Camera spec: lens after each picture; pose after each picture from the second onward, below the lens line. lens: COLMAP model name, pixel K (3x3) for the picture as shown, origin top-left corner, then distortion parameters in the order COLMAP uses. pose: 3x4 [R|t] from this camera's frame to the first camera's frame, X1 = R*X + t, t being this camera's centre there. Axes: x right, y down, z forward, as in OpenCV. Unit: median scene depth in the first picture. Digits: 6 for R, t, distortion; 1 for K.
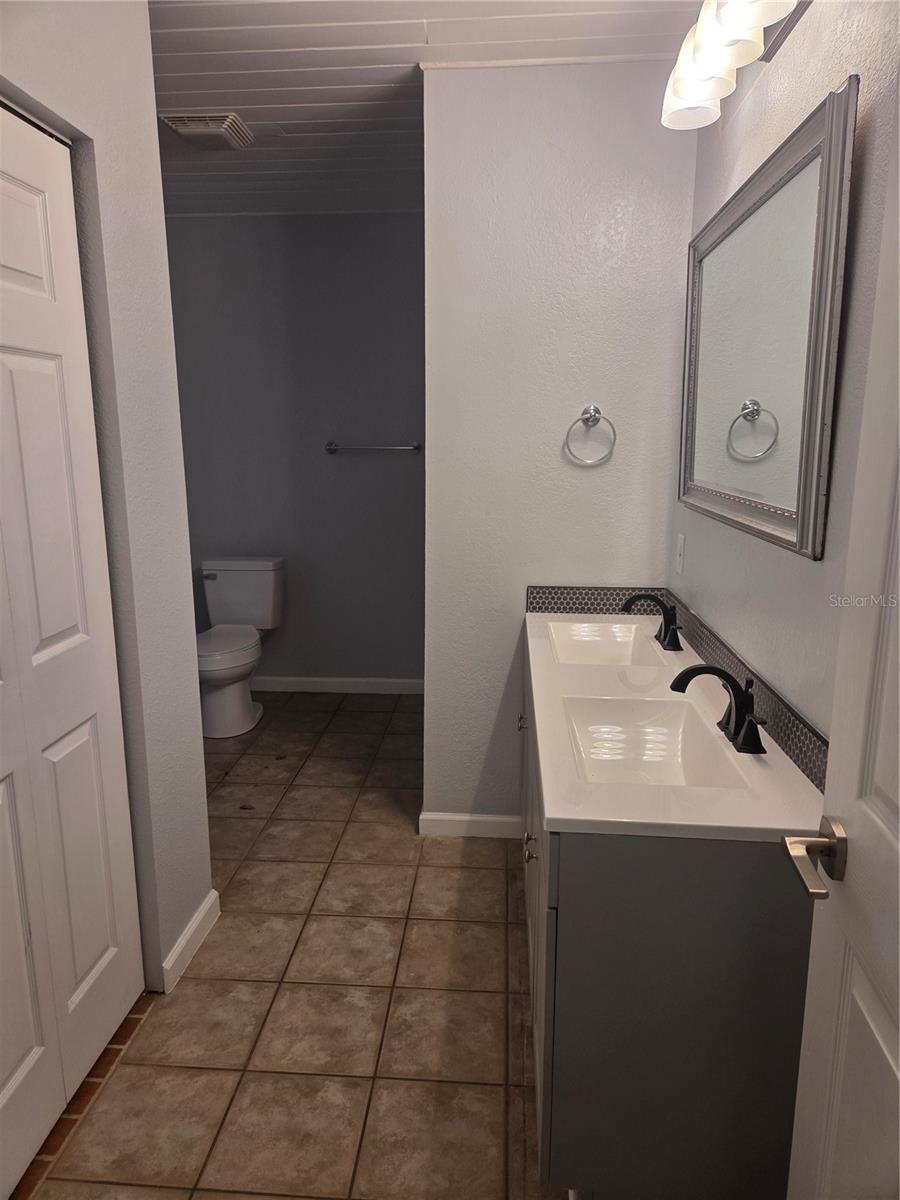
lens RADIAL K [[801.5, 0, 443.1], [0, 801.5, 601.7], [0, 0, 1]] dist [0.063542, -0.048928]
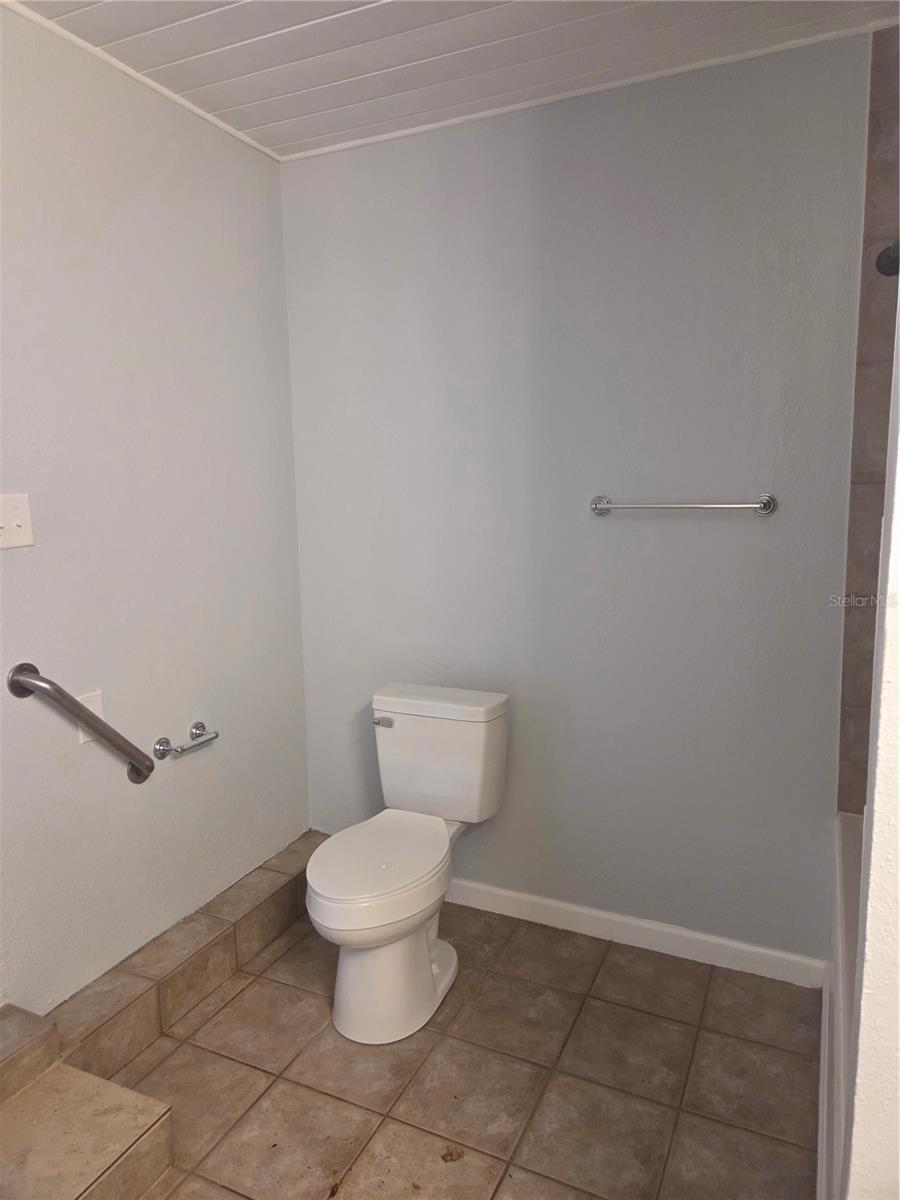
lens RADIAL K [[801.5, 0, 445.9], [0, 801.5, 594.3], [0, 0, 1]] dist [0.063542, -0.048928]
pose [[0.934081, 0.041647, -0.354625, -0.041493], [-0.064108, 0.996597, -0.051820, -0.097009], [0.351260, 0.071138, 0.933572, 0.459215]]
